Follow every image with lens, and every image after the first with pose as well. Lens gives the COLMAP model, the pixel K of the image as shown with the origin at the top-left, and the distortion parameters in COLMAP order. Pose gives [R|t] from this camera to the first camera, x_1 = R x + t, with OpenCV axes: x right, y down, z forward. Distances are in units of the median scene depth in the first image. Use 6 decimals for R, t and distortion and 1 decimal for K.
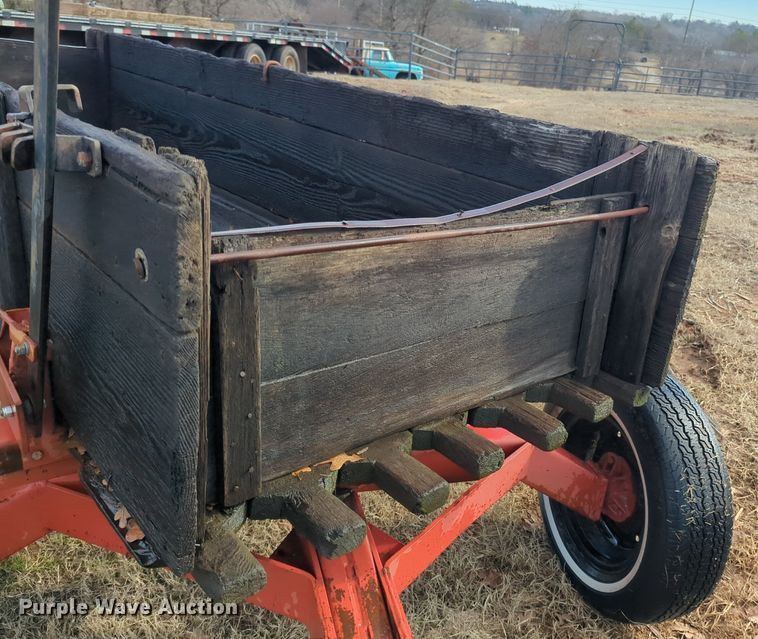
lens RADIAL K [[702.1, 0, 424.1], [0, 702.1, 322.4], [0, 0, 1]] dist [0.037516, 0.000000]
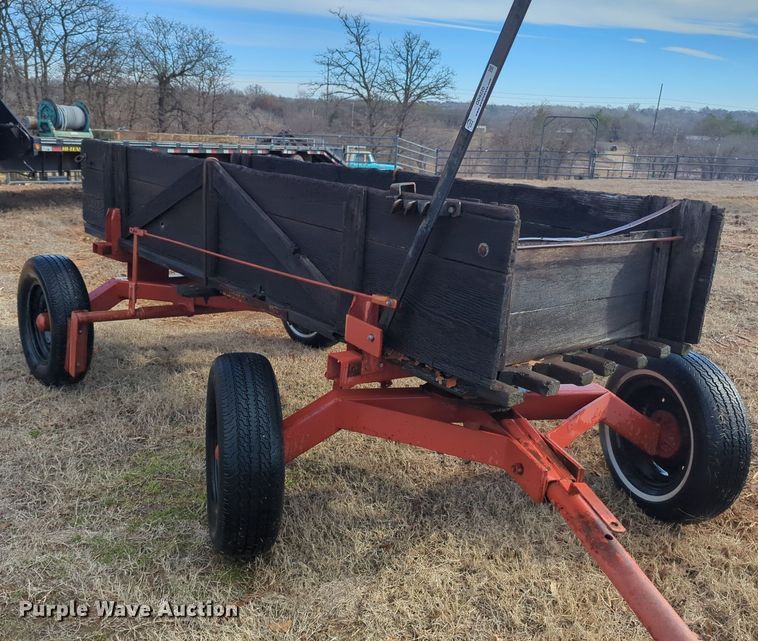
lens RADIAL K [[702.1, 0, 329.5], [0, 702.1, 323.8], [0, 0, 1]] dist [0.037516, 0.000000]
pose [[0.994904, -0.027902, -0.096893, -0.320880], [0.015195, 0.991465, -0.129482, 0.220226], [0.099679, 0.127350, 0.986836, -0.651241]]
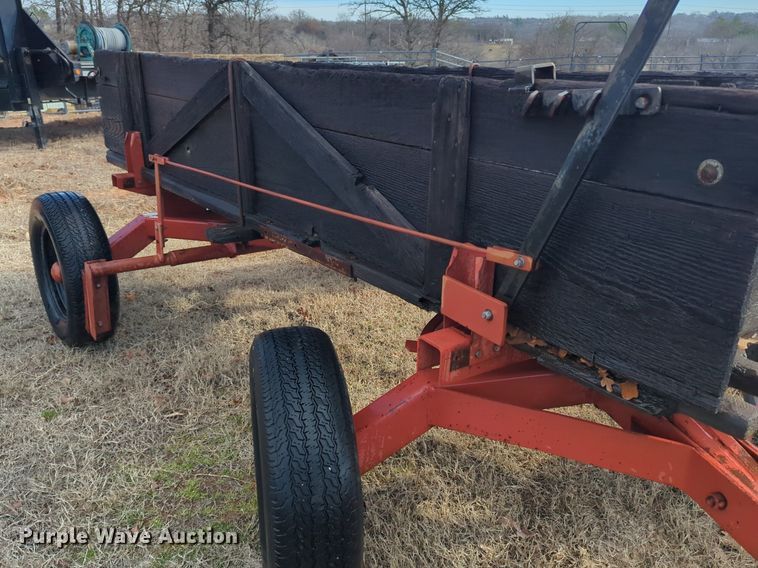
lens RADIAL K [[623.3, 0, 374.8], [0, 623.3, 287.7], [0, 0, 1]] dist [0.054691, -0.048131]
pose [[0.992098, -0.065221, -0.107181, -0.421652], [0.061637, 0.997434, -0.036423, 0.066142], [0.109281, 0.029529, 0.993572, -0.120327]]
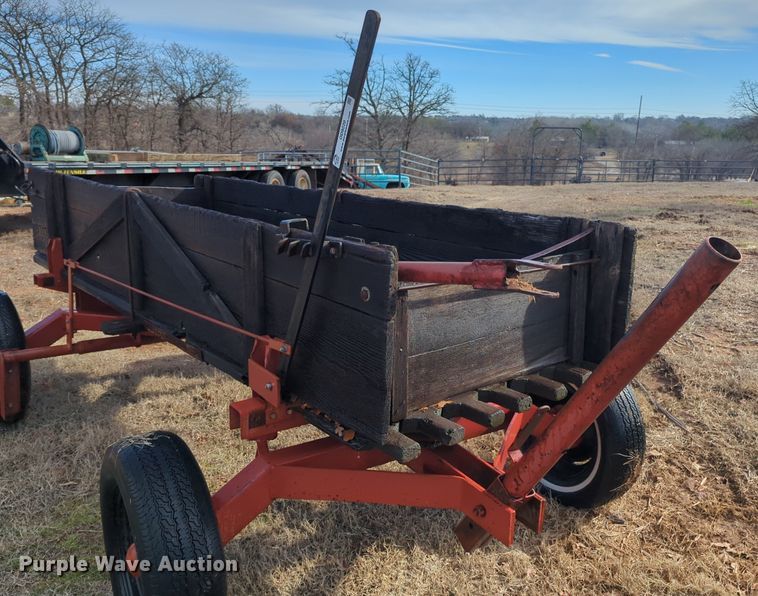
lens RADIAL K [[652.4, 0, 394.9], [0, 652.4, 298.2], [0, 0, 1]] dist [0.048746, -0.030238]
pose [[0.996749, -0.073773, -0.032379, -0.111367], [0.067584, 0.984406, -0.162409, 0.134610], [0.043856, 0.159693, 0.986192, -0.475298]]
